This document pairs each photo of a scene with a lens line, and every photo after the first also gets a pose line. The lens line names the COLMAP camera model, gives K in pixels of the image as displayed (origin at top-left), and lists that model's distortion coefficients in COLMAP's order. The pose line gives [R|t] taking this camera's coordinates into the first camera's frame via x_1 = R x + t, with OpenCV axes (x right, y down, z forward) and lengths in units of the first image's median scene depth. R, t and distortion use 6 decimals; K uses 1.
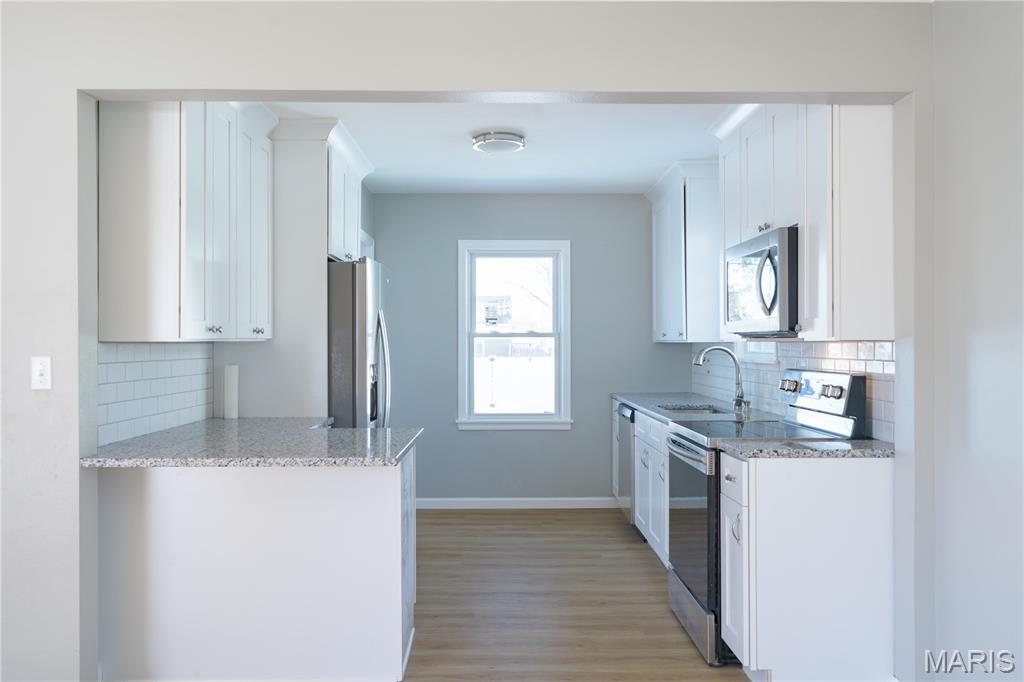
lens RADIAL K [[819.2, 0, 512.0], [0, 819.2, 341.0], [0, 0, 1]] dist [0.001731, -0.002013]
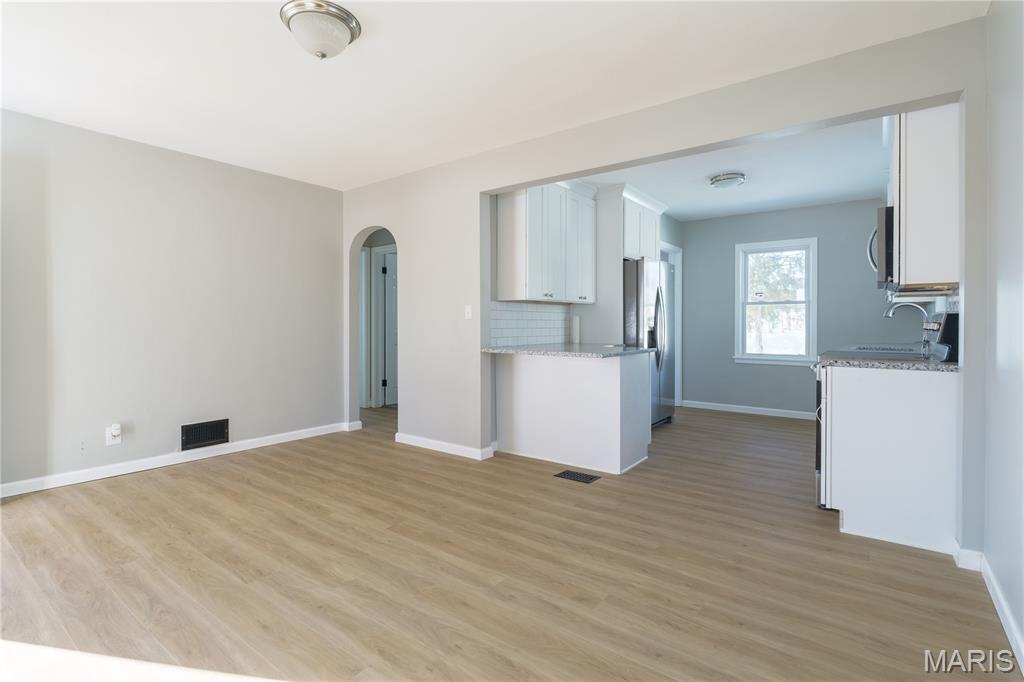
lens RADIAL K [[488.4, 0, 509.9], [0, 488.4, 325.9], [0, 0, 1]] dist [0.002070, 0.000279]
pose [[0.787016, 0.006126, -0.616903, 0.276600], [-0.001525, 0.999967, 0.007984, 0.045569], [0.616931, -0.005342, 0.786999, -0.040357]]
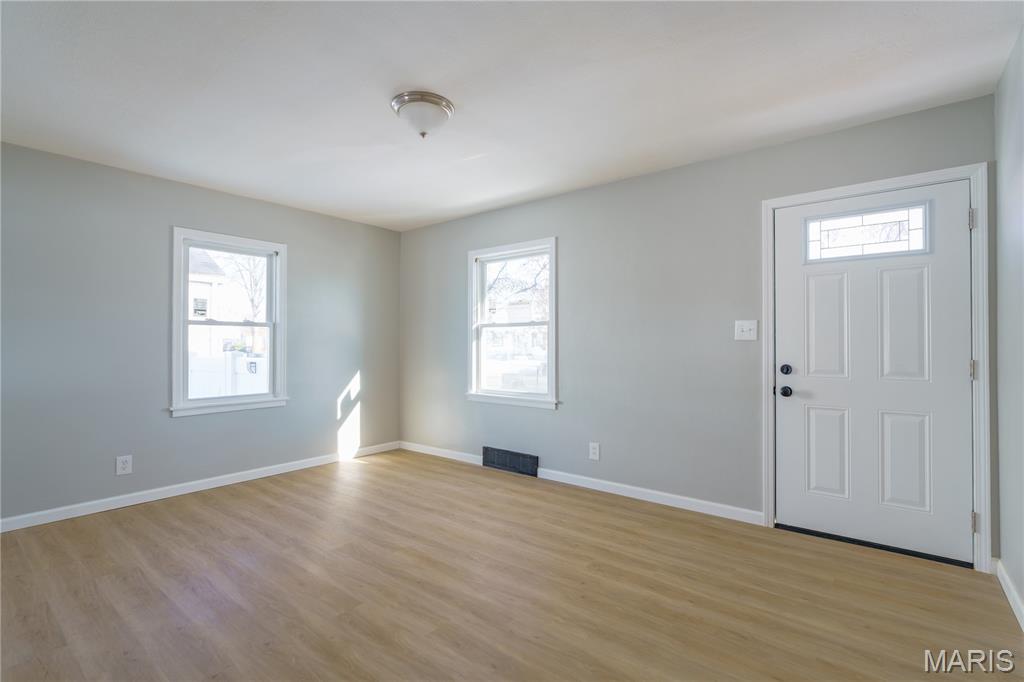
lens RADIAL K [[474.3, 0, 512.0], [0, 474.3, 341.0], [0, 0, 1]] dist [-0.005178, -0.000941]
pose [[-0.771550, 0.008980, 0.636105, -0.706557], [0.003879, 0.999948, -0.009412, 0.030923], [-0.636156, -0.004794, -0.771545, 0.660251]]
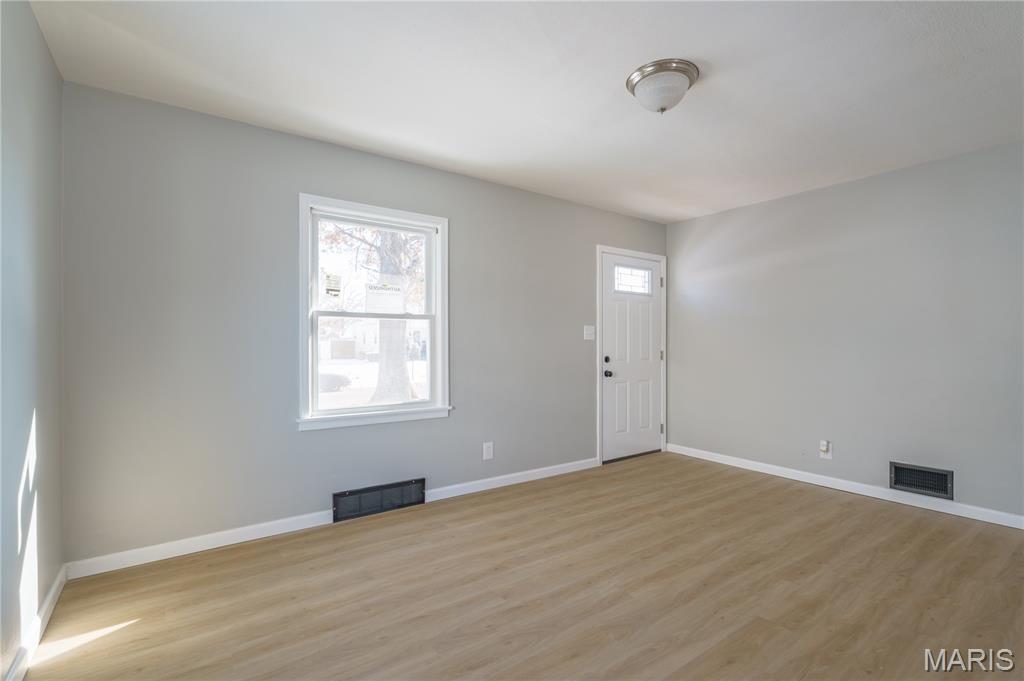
lens RADIAL K [[474.3, 0, 512.0], [0, 474.3, 340.5], [0, 0, 1]] dist [-0.005178, -0.000941]
pose [[-0.816532, -0.001502, -0.577299, 0.251935], [0.001564, 0.999987, -0.004813, 0.030300], [0.577299, -0.004833, -0.816519, 0.615508]]
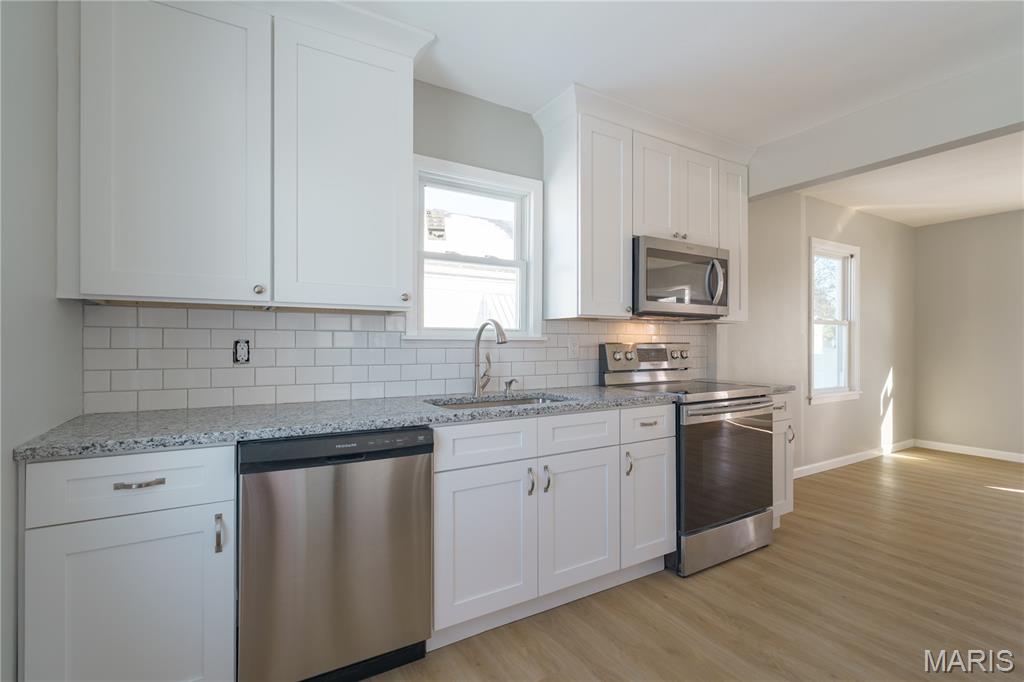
lens RADIAL K [[474.3, 0, 512.0], [0, 474.3, 341.0], [0, 0, 1]] dist [-0.005178, -0.000941]
pose [[-0.503746, 0.007422, 0.863820, -0.198222], [-0.002199, 0.999949, -0.009874, 0.038522], [-0.863849, -0.006873, -0.503703, 1.437778]]
